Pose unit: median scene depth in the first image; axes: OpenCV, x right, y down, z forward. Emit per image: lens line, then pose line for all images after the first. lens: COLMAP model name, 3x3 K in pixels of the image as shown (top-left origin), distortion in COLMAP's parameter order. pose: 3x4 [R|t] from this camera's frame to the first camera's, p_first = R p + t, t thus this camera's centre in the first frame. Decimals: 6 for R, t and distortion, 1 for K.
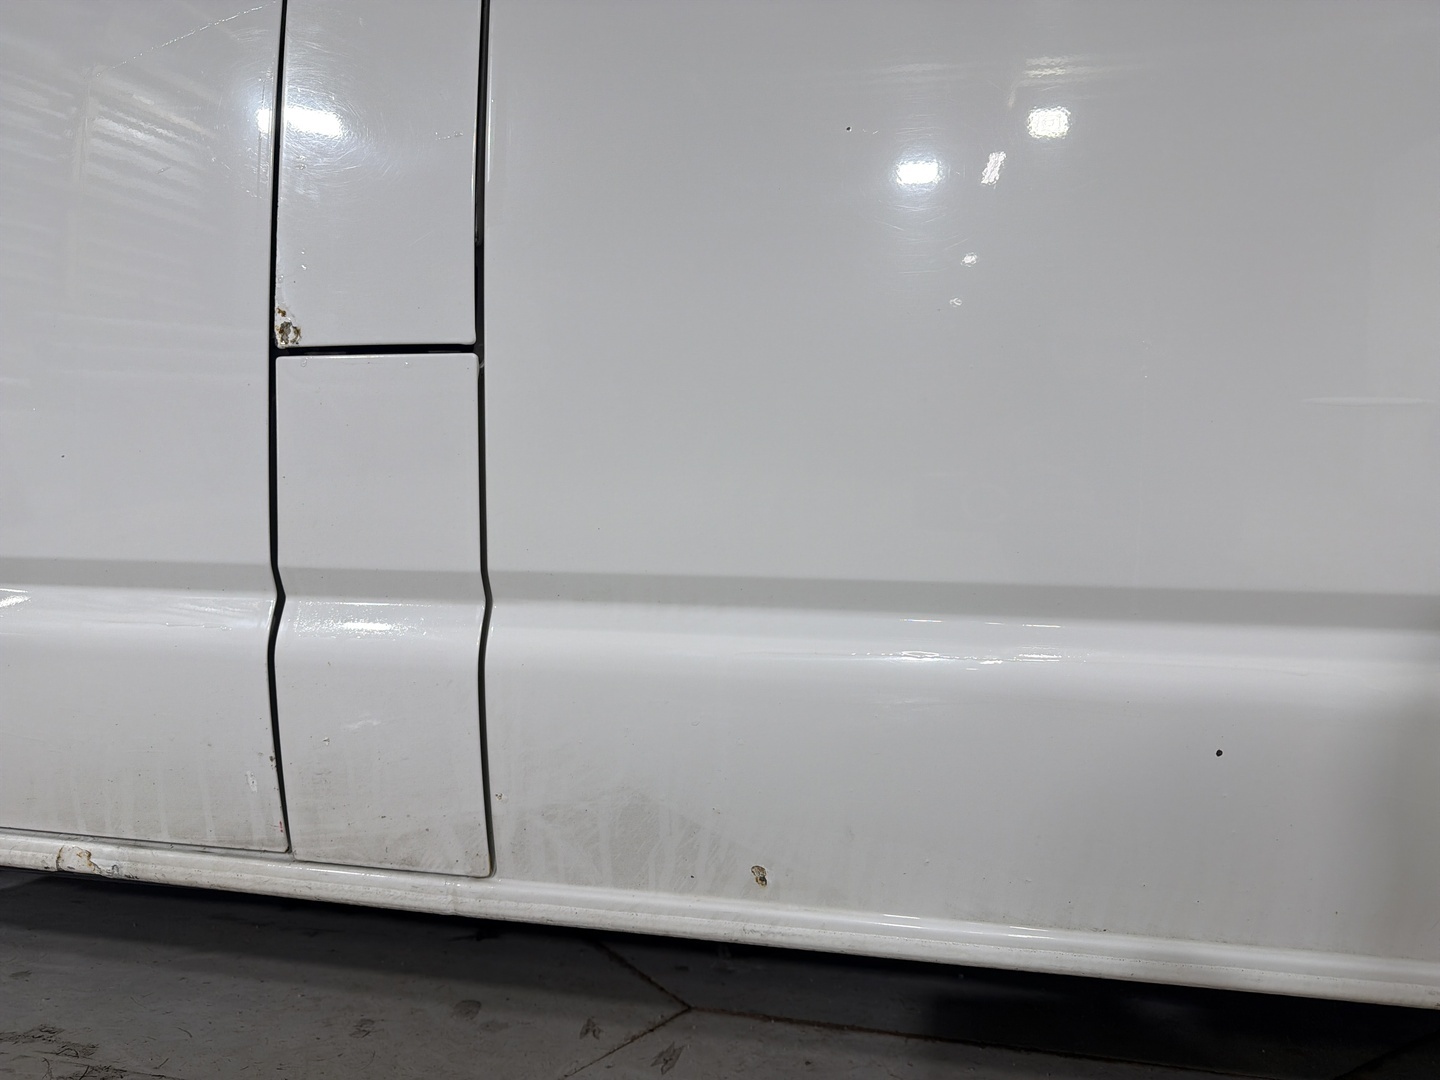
lens RADIAL K [[1054.8, 0, 720.0], [0, 1054.8, 540.0], [0, 0, 1]] dist [0.003328, 0.002231]
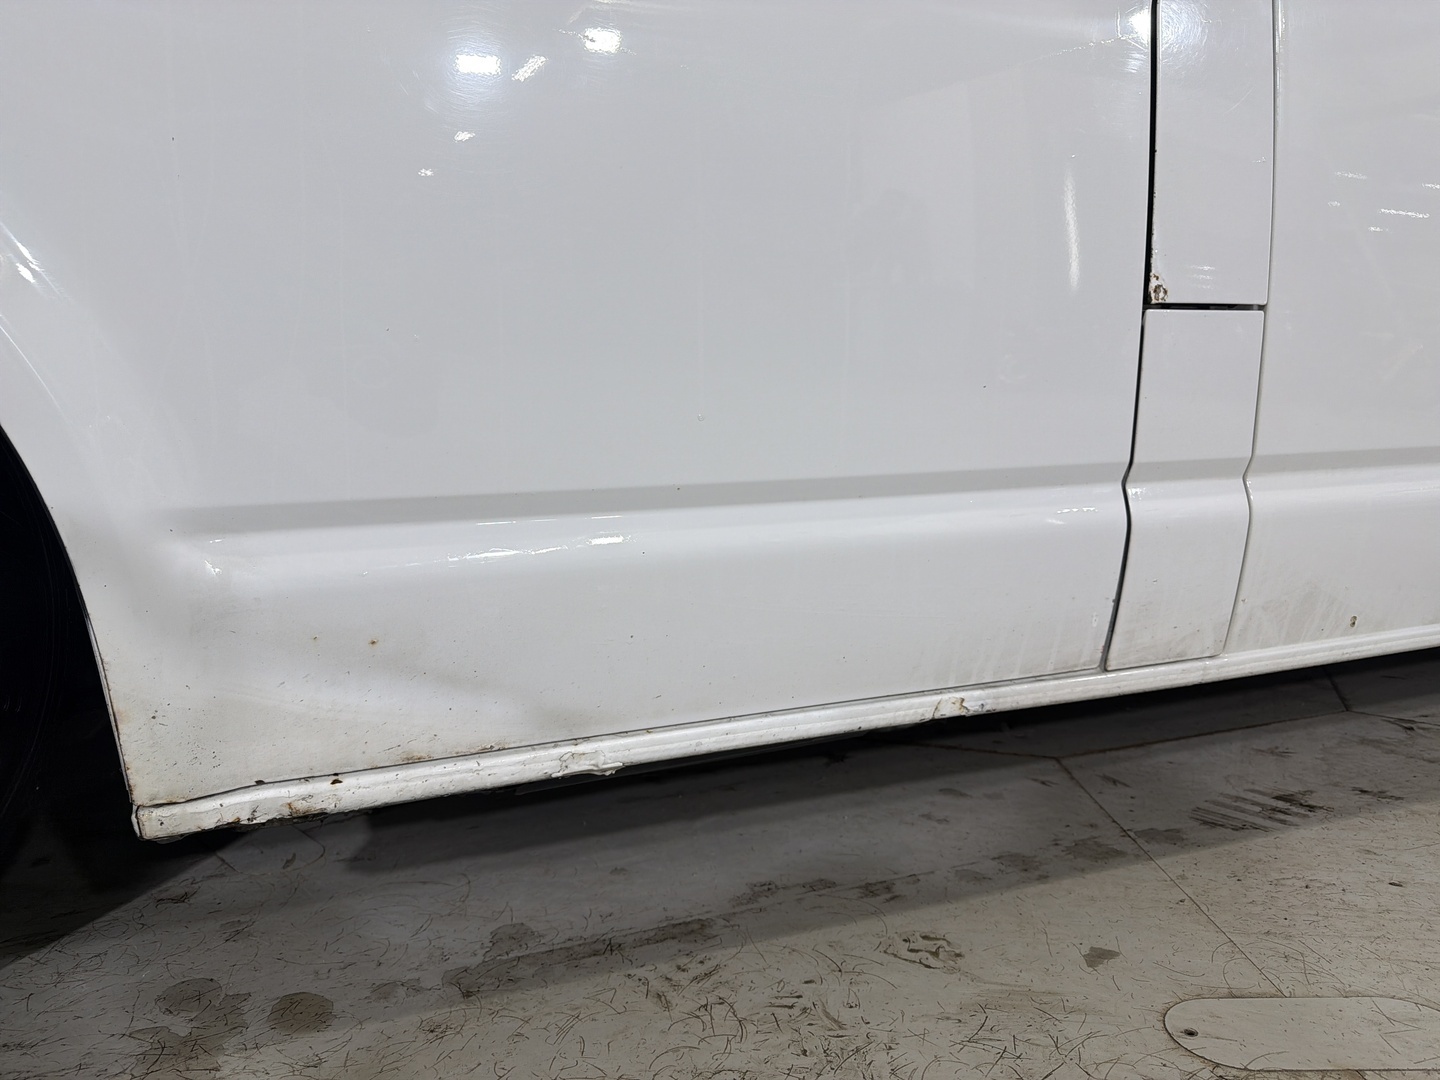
lens RADIAL K [[993.1, 0, 751.4], [0, 993.1, 539.1], [0, 0, 1]] dist [-0.008851, -0.001311]
pose [[0.839531, -0.102806, 0.533496, -1.538883], [0.040759, 0.991085, 0.126843, -0.060398], [-0.541781, -0.084744, 0.836237, 0.169899]]
